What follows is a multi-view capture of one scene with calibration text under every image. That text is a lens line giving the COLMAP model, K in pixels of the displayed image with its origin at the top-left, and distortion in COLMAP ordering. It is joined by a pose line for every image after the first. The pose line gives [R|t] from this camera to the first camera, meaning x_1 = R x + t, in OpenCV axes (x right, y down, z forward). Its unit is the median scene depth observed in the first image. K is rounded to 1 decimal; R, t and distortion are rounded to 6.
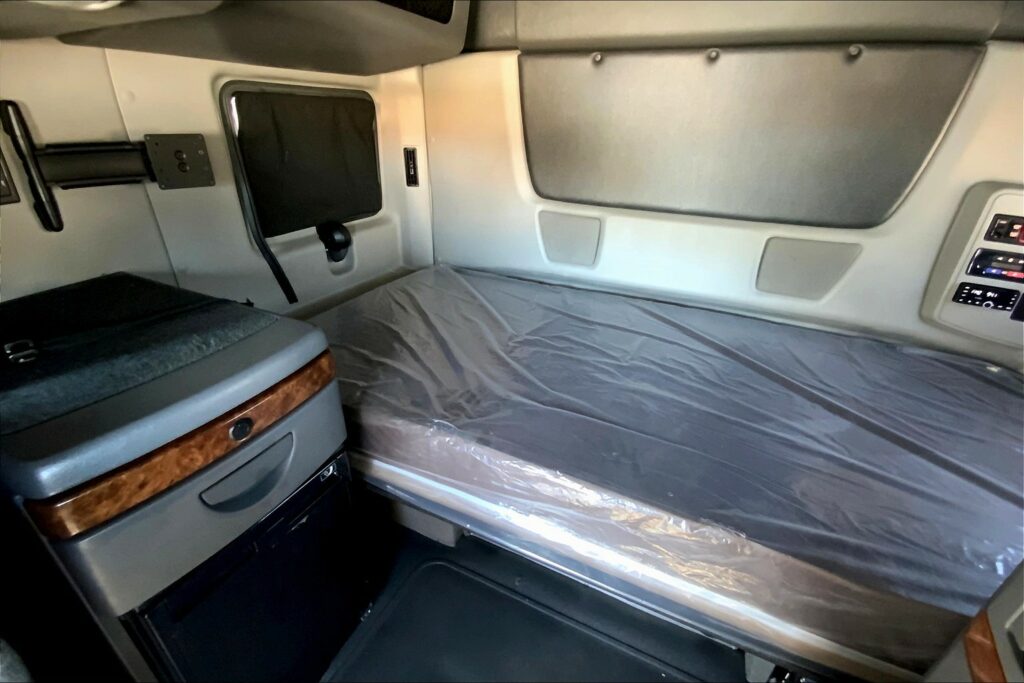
lens RADIAL K [[445.4, 0, 509.6], [0, 445.4, 337.4], [0, 0, 1]] dist [0.000450, -0.000147]
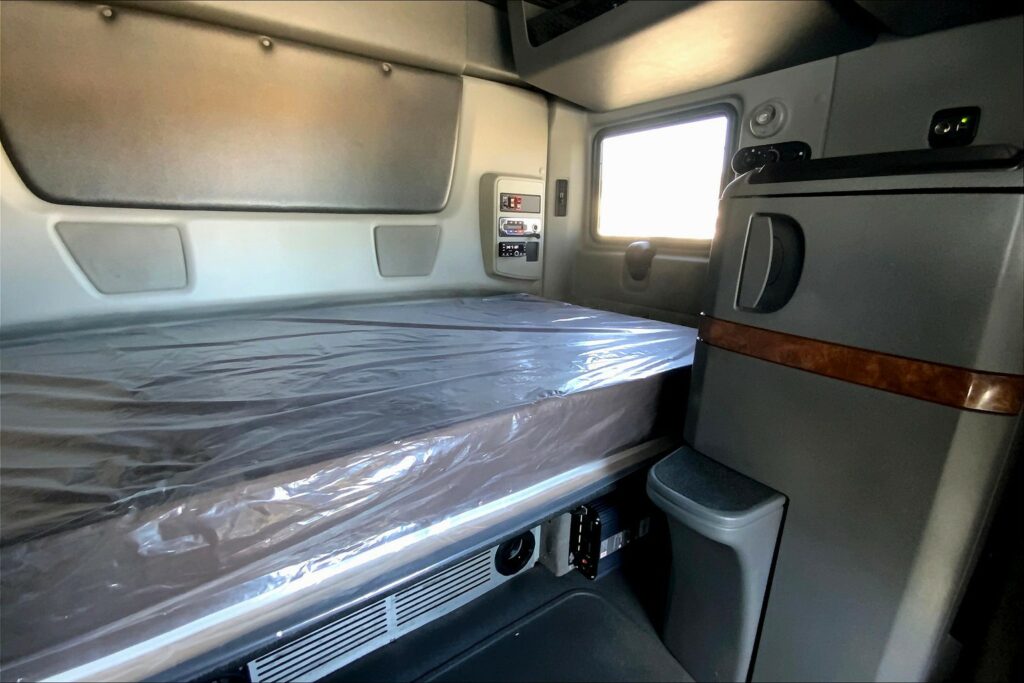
lens RADIAL K [[445.4, 0, 514.9], [0, 445.4, 339.6], [0, 0, 1]] dist [0.000450, -0.000147]
pose [[0.490094, -0.238677, 0.838357, -0.253582], [0.384730, 0.922261, 0.037655, 0.133733], [-0.782171, 0.304086, 0.543820, 0.271099]]
